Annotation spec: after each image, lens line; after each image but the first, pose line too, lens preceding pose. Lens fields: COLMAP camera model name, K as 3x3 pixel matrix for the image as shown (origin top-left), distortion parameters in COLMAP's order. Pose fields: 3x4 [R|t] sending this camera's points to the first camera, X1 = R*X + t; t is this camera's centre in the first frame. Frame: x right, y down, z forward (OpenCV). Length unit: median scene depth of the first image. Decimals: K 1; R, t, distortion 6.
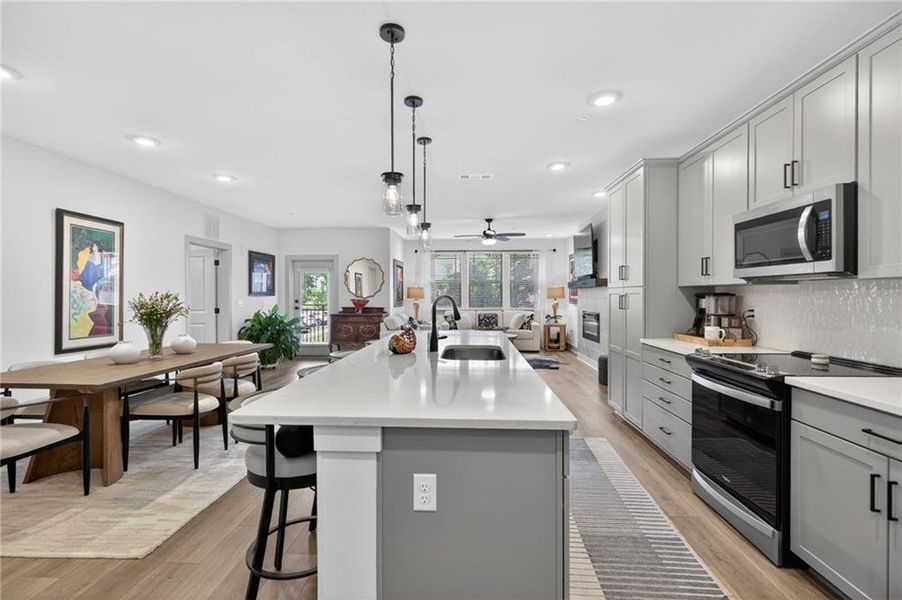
lens RADIAL K [[418.7, 0, 455.9], [0, 418.7, 297.3], [0, 0, 1]] dist [-0.023652, 0.009255]
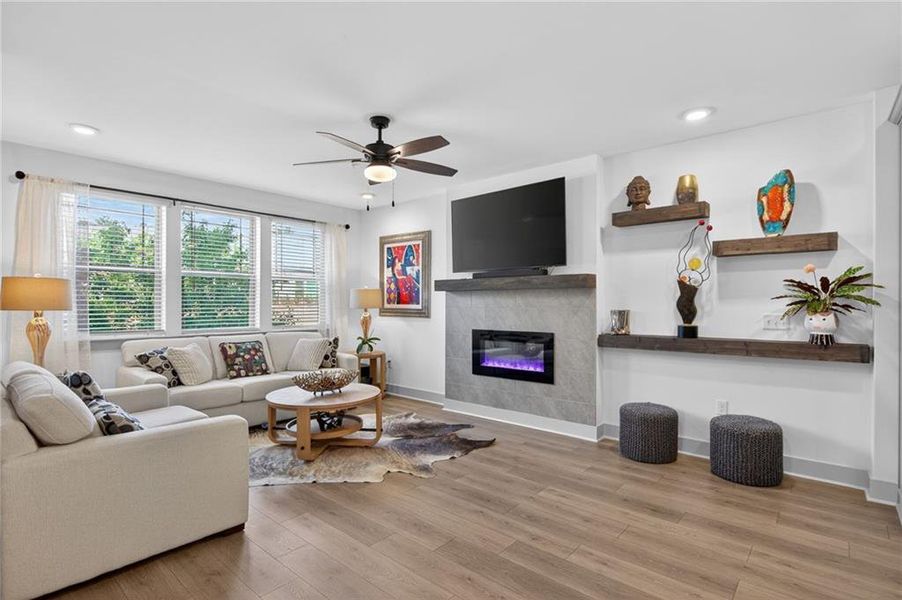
lens RADIAL K [[446.2, 0, 450.8], [0, 446.2, 301.8], [0, 0, 1]] dist [-0.024546, 0.006155]
pose [[0.620887, 0.005665, 0.783879, -0.389464], [-0.000254, 0.999975, -0.007026, -0.004299], [-0.783900, 0.004164, 0.620873, 1.190427]]
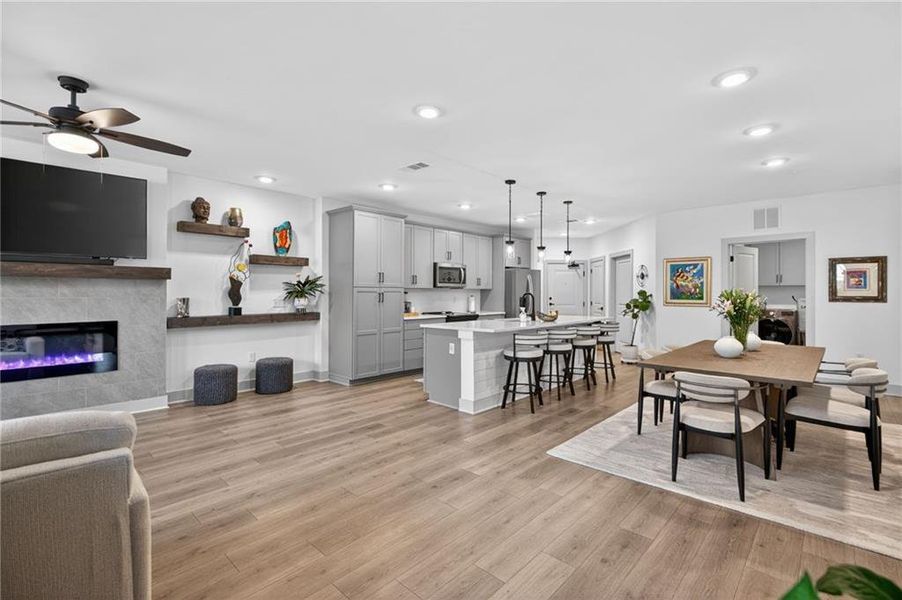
lens RADIAL K [[408.4, 0, 457.4], [0, 408.4, 292.1], [0, 0, 1]] dist [0.007954, -0.006396]
pose [[-0.769034, 0.002915, 0.639201, -0.706450], [0.003423, 0.999994, -0.000443, -0.006372], [-0.639198, 0.001847, -0.769040, 1.881039]]
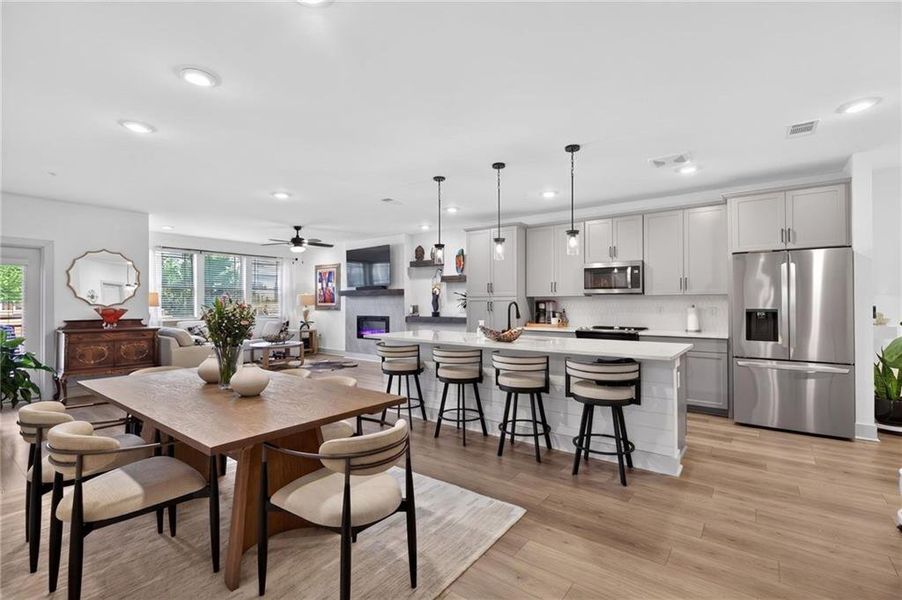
lens RADIAL K [[408.4, 0, 451.1], [0, 408.4, 305.9], [0, 0, 1]] dist [0.007954, -0.006396]
pose [[0.567907, -0.005978, 0.823071, -0.924987], [0.004611, 0.999981, 0.004082, 0.002730], [-0.823080, 0.001477, 0.567924, 0.237958]]
